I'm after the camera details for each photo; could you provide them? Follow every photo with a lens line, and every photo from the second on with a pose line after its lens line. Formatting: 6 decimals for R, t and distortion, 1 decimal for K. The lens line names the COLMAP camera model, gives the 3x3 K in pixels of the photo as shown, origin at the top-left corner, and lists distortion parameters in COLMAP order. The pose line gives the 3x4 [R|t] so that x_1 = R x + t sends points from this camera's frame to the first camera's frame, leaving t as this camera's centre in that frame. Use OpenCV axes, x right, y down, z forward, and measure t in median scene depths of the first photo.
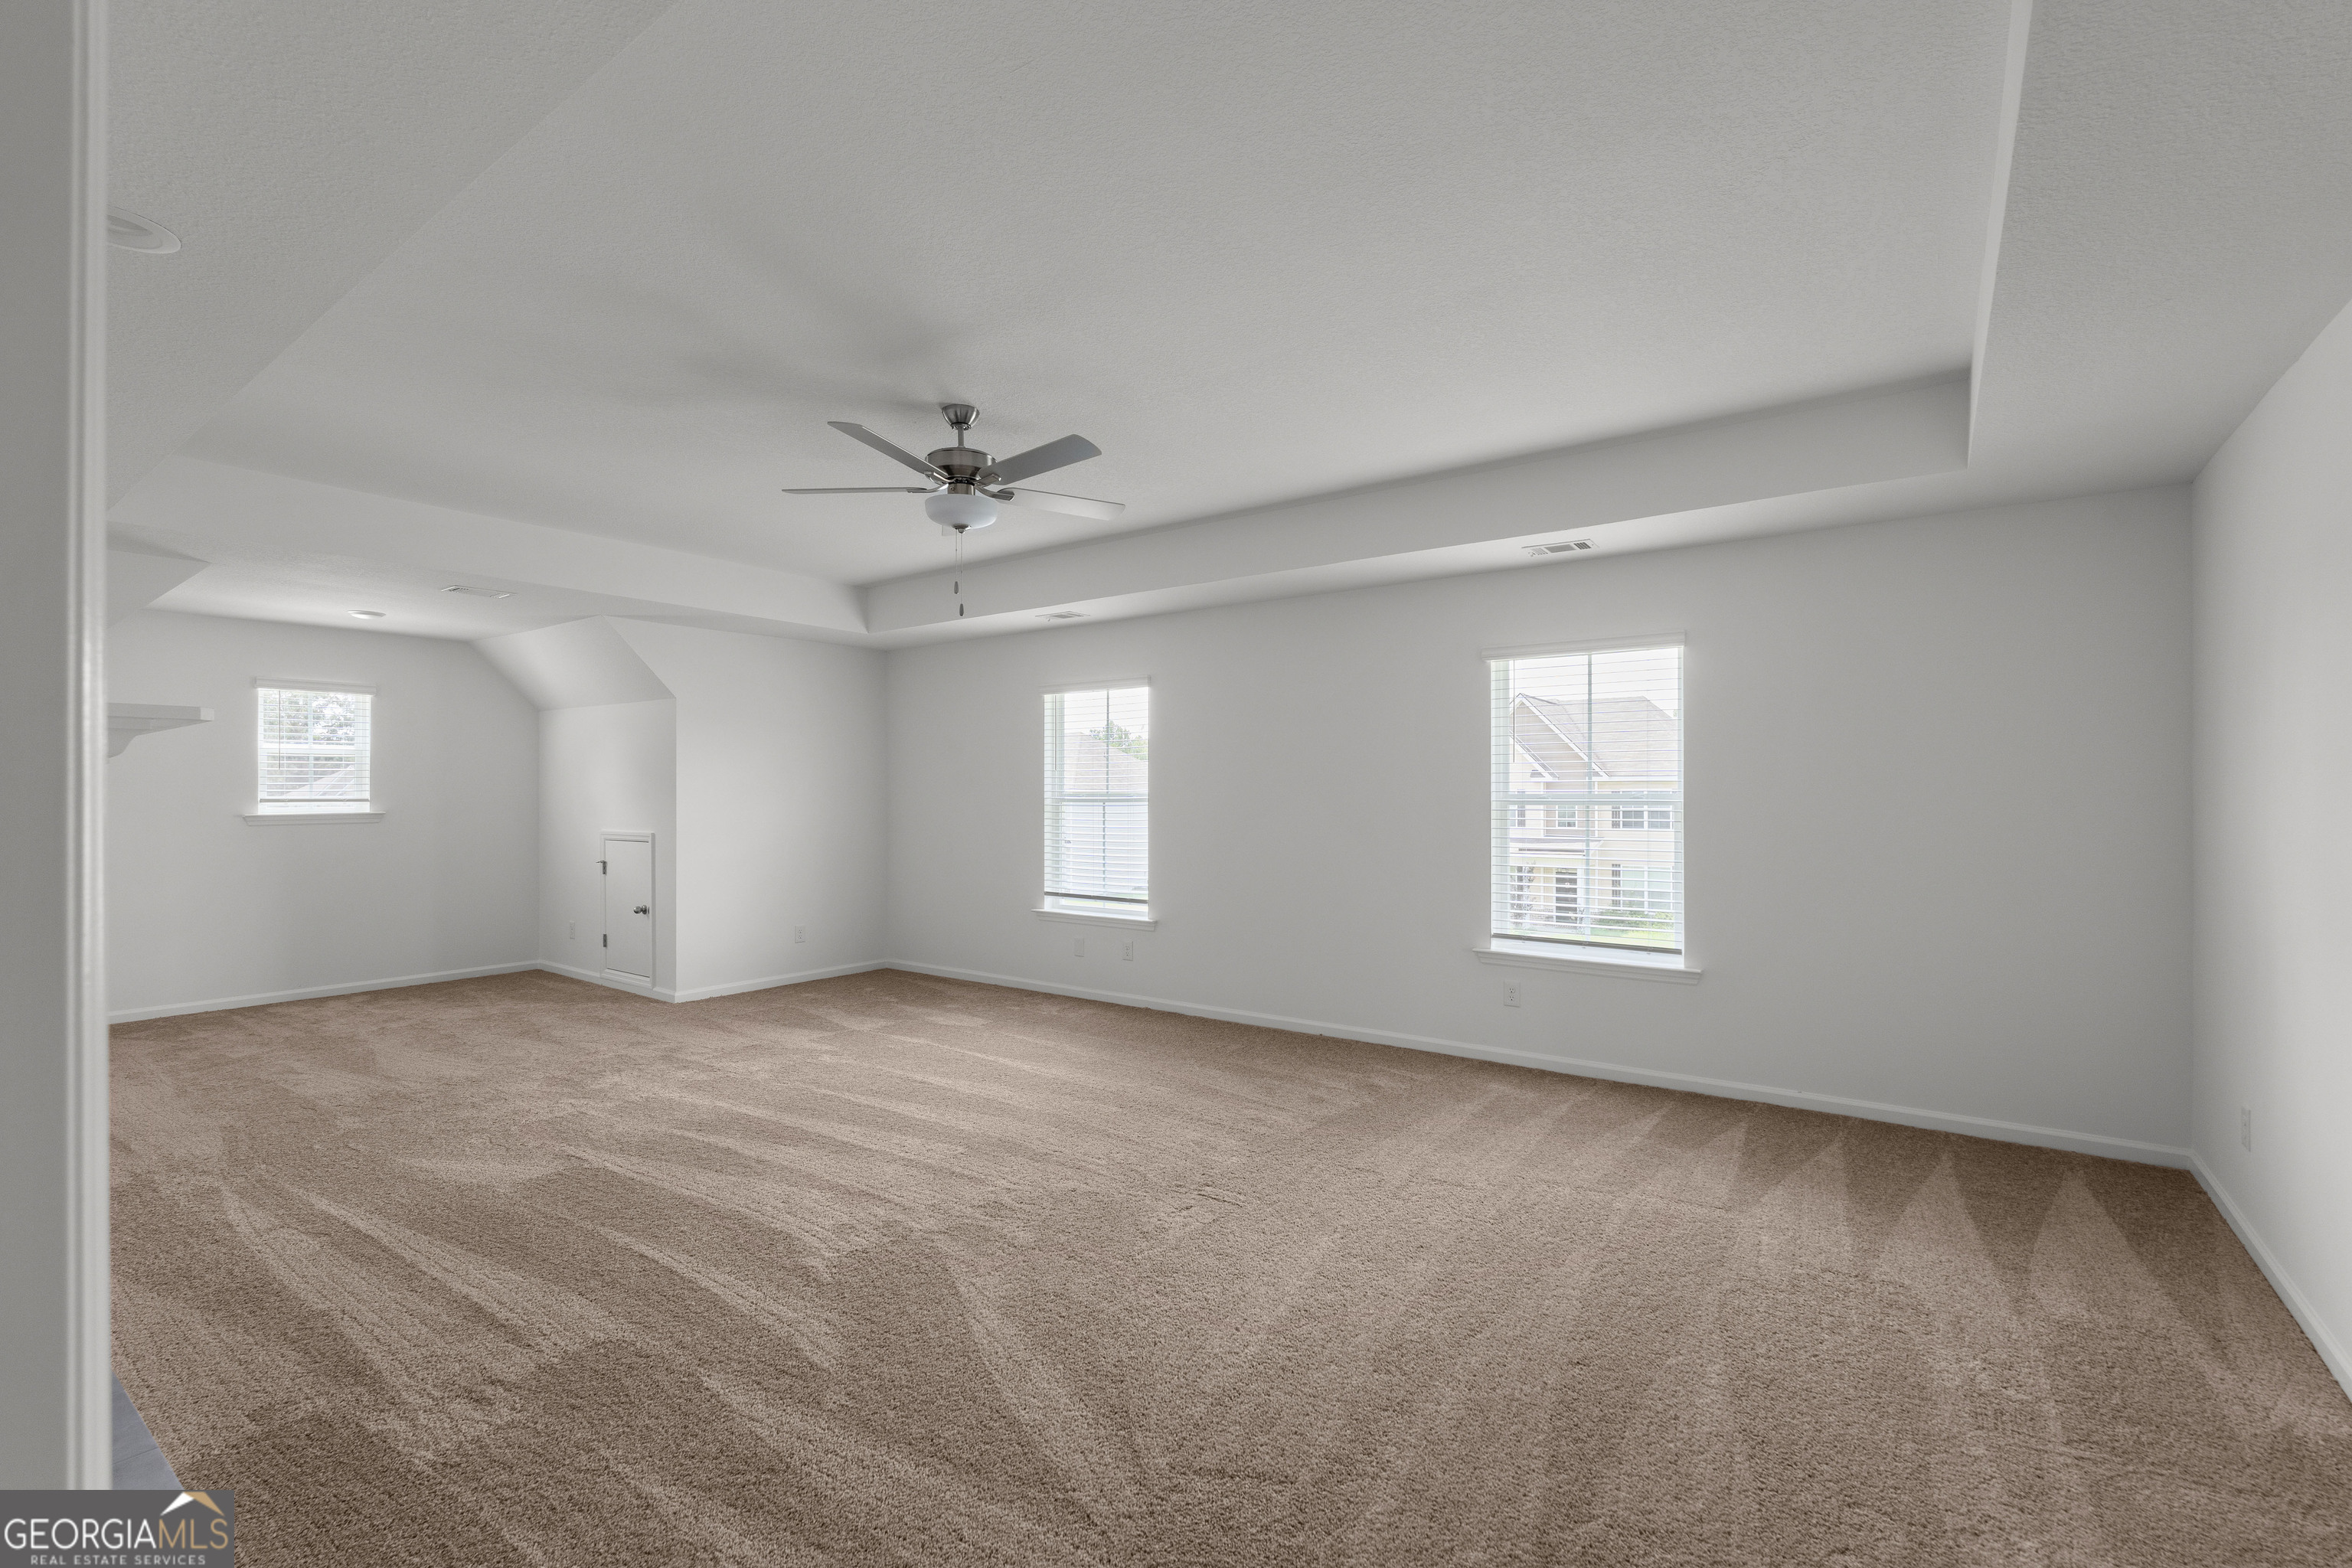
lens RADIAL K [[1020.9, 0, 1171.4], [0, 1020.9, 784.9], [0, 0, 1]] dist [0.000378, 0.000059]
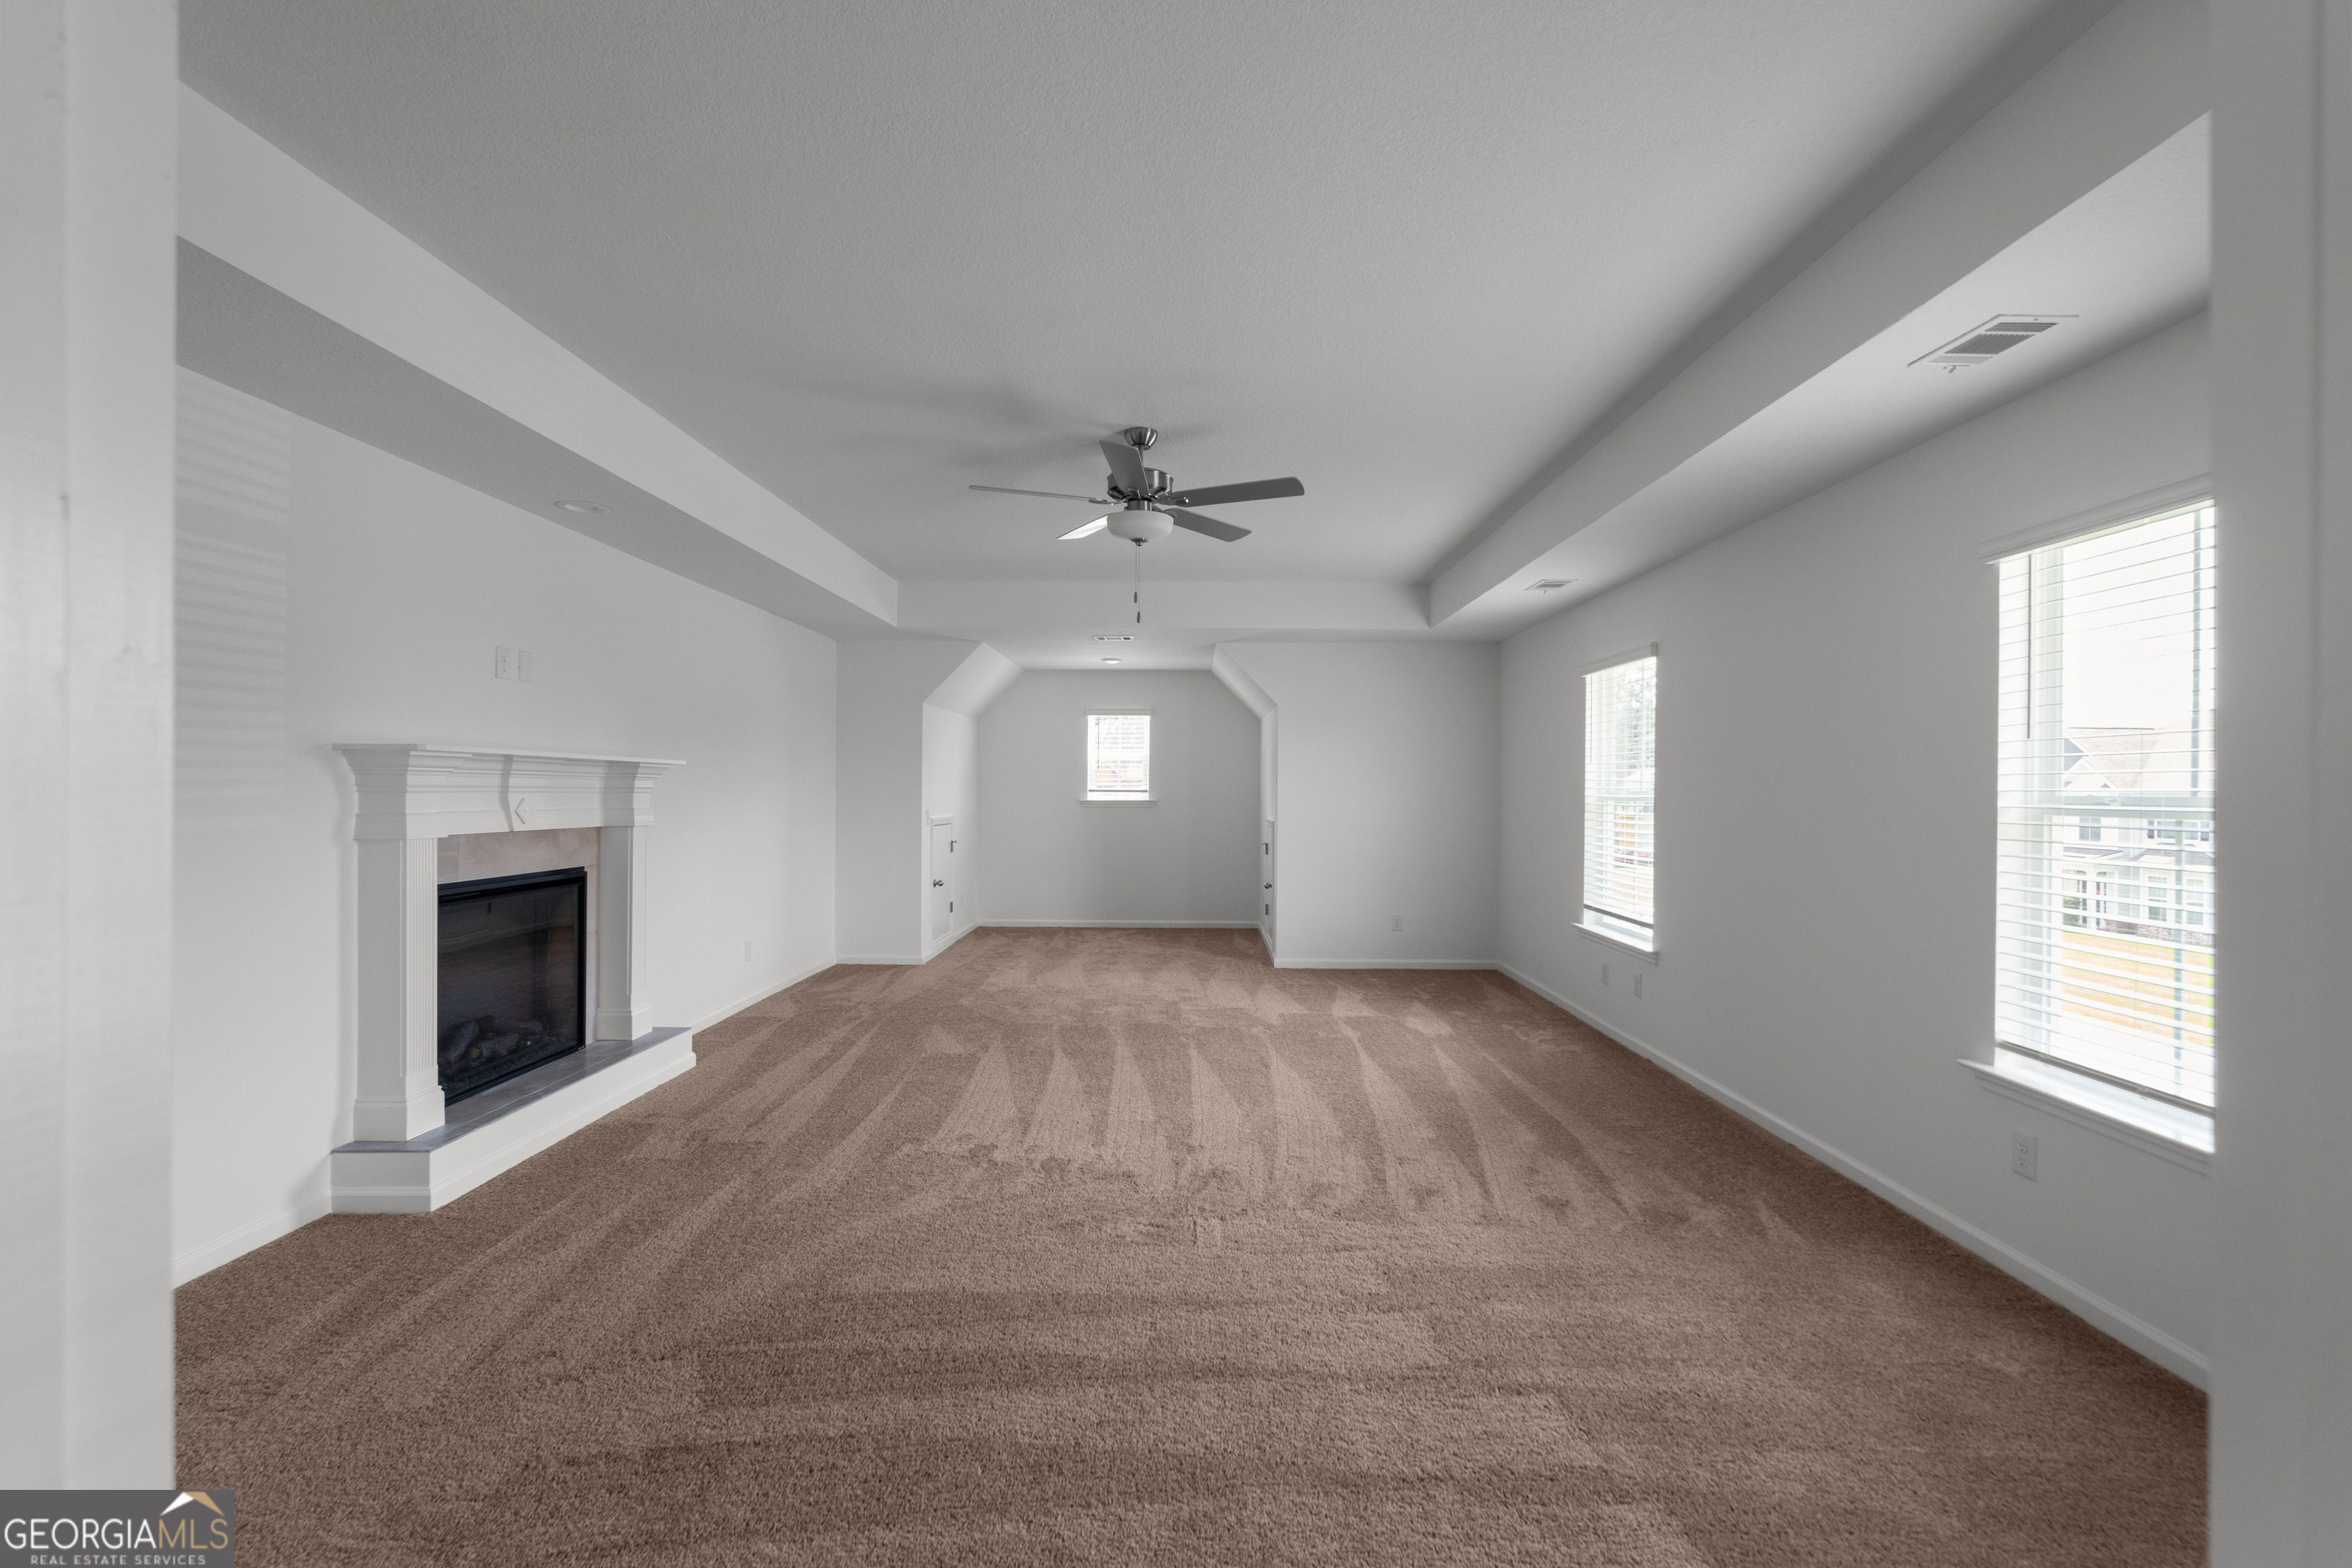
lens RADIAL K [[1020.9, 0, 1181.0], [0, 1020.9, 782.2], [0, 0, 1]] dist [0.000378, 0.000059]
pose [[0.587783, 0.002143, -0.809016, 0.549596], [-0.001349, 0.999998, 0.001669, 0.000516], [0.809018, 0.000111, 0.587784, 0.317860]]
